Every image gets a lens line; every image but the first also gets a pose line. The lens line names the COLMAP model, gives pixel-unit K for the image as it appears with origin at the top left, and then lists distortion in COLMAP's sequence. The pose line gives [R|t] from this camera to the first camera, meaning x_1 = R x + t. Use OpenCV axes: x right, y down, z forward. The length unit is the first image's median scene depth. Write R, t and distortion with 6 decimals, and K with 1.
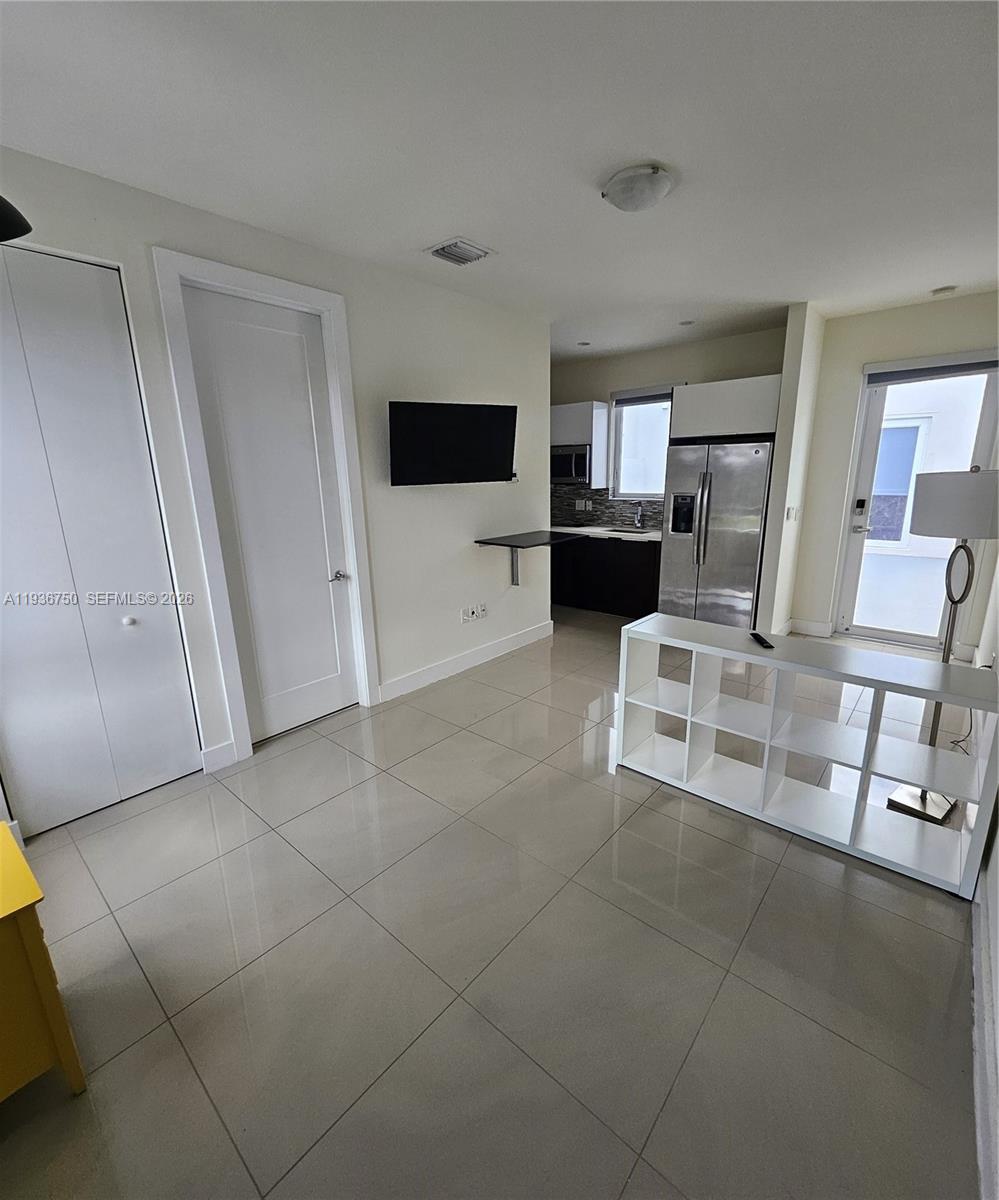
lens RADIAL K [[518.3, 0, 507.7], [0, 518.3, 599.7], [0, 0, 1]] dist [0.002134, 0.001428]
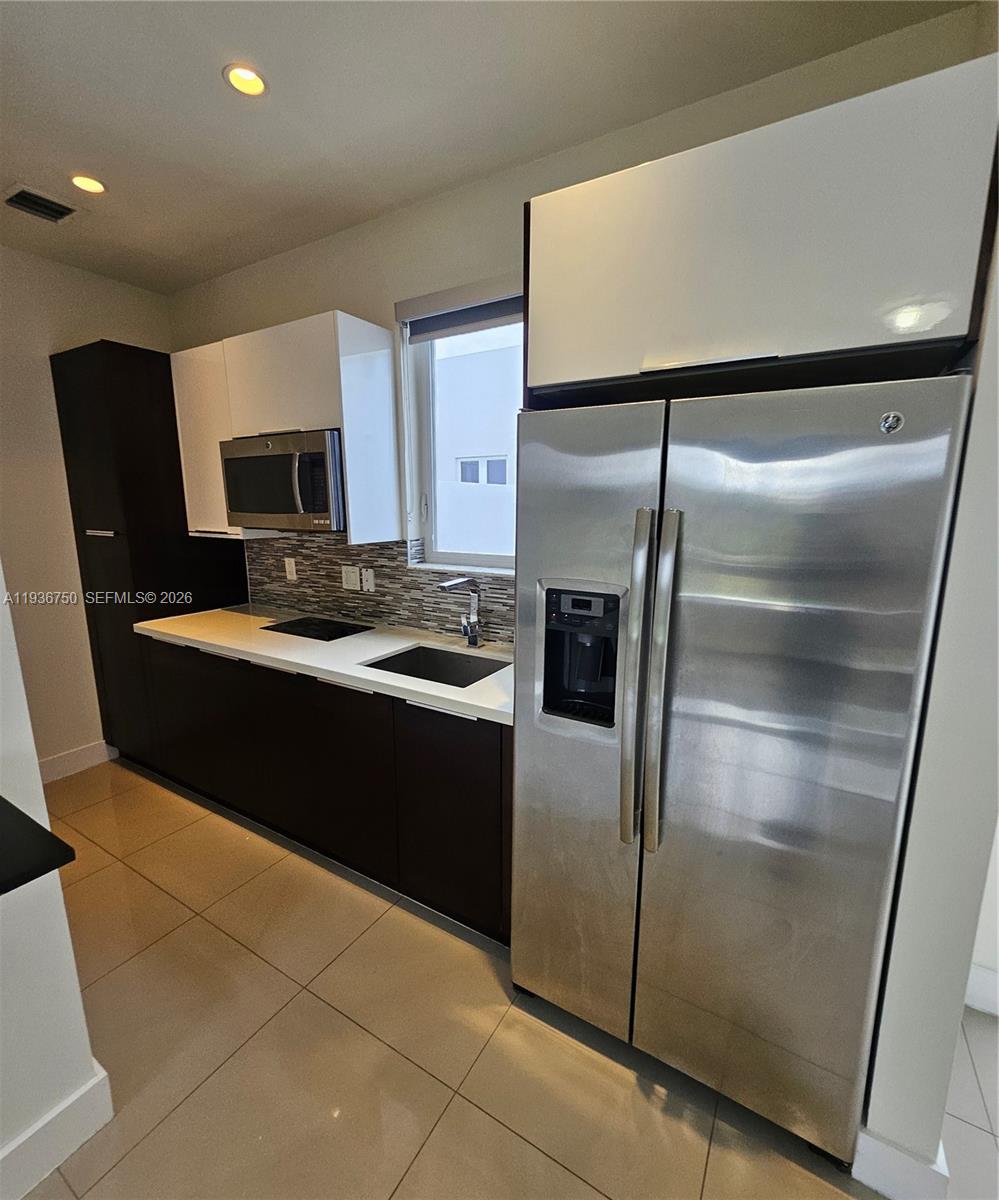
lens RADIAL K [[518.3, 0, 507.1], [0, 518.3, 596.8], [0, 0, 1]] dist [0.002134, 0.001428]
pose [[0.985654, -0.015938, 0.168023, 0.204715], [0.026372, 0.997847, -0.060049, -0.145334], [-0.166704, 0.063619, 0.983952, 0.590569]]
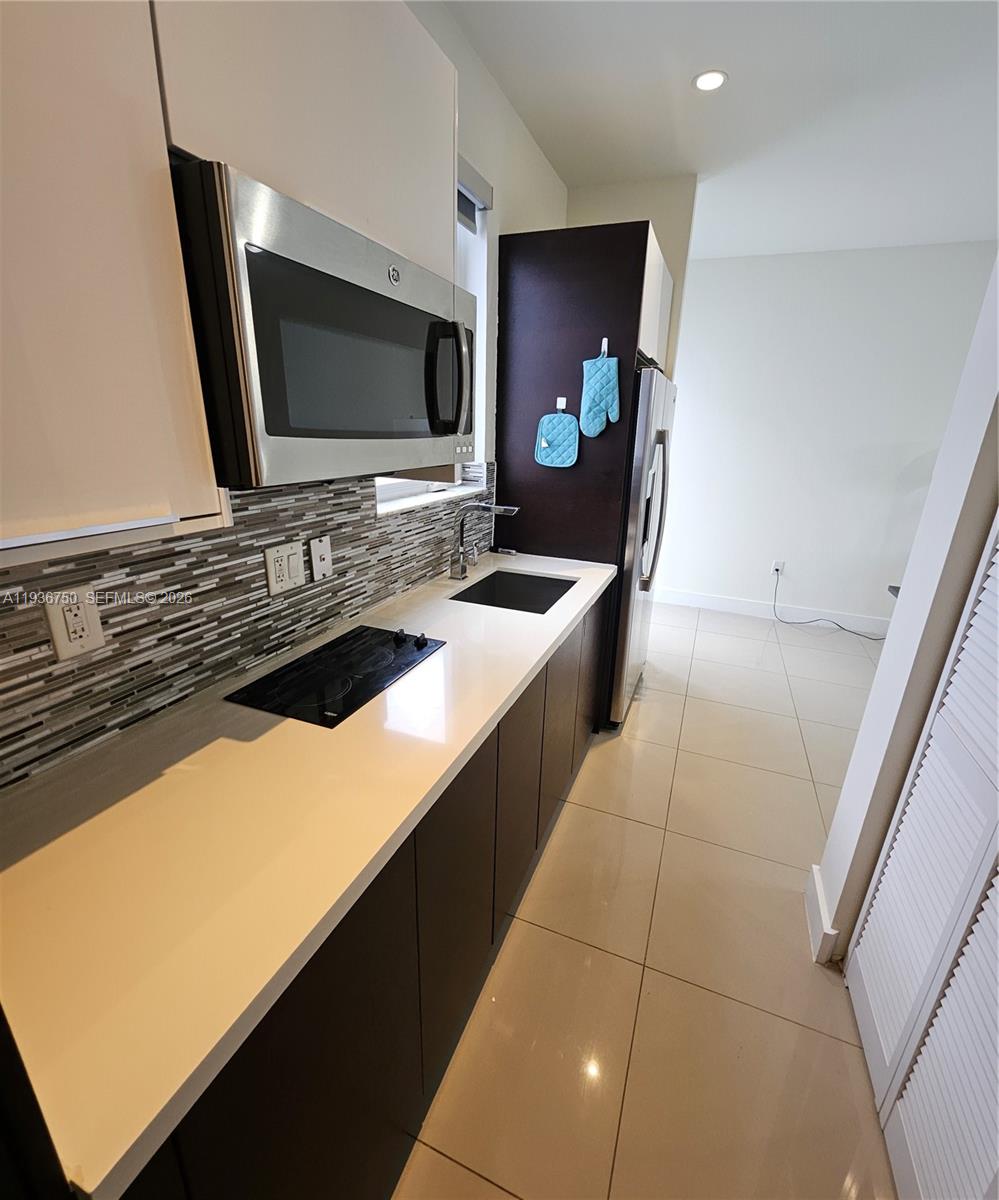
lens RADIAL K [[518.3, 0, 506.9], [0, 518.3, 597.9], [0, 0, 1]] dist [0.002134, 0.001428]
pose [[-0.307749, -0.296999, 0.903926, -0.088016], [0.200137, 0.908572, 0.366664, -0.243190], [-0.930180, 0.293749, -0.220172, 1.016865]]
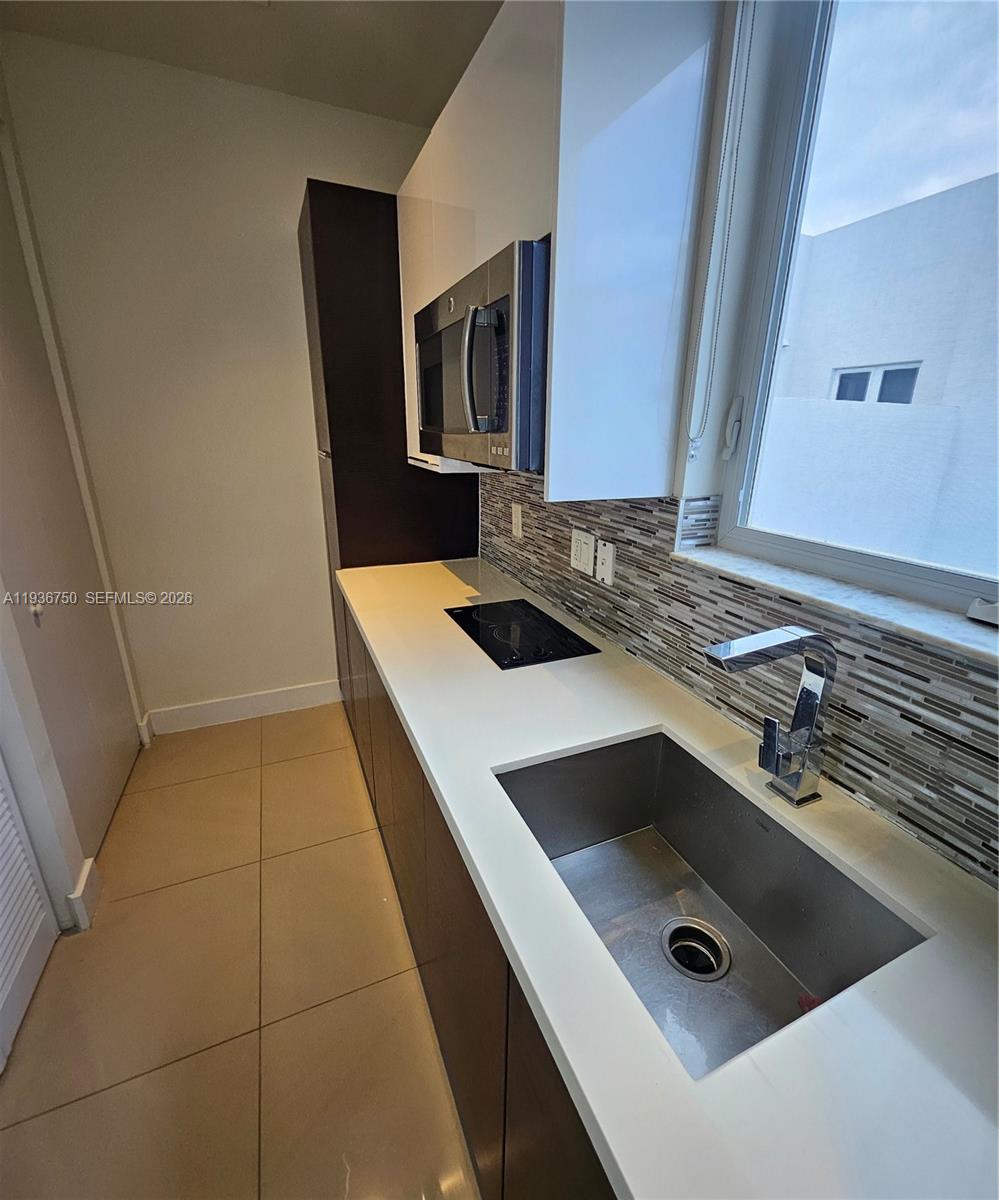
lens RADIAL K [[518.3, 0, 516.2], [0, 518.3, 596.5], [0, 0, 1]] dist [0.002134, 0.001428]
pose [[0.904144, 0.160323, -0.396006, 0.223530], [-0.130518, 0.986258, 0.101293, -0.192091], [0.406804, -0.039897, 0.912644, 0.801498]]
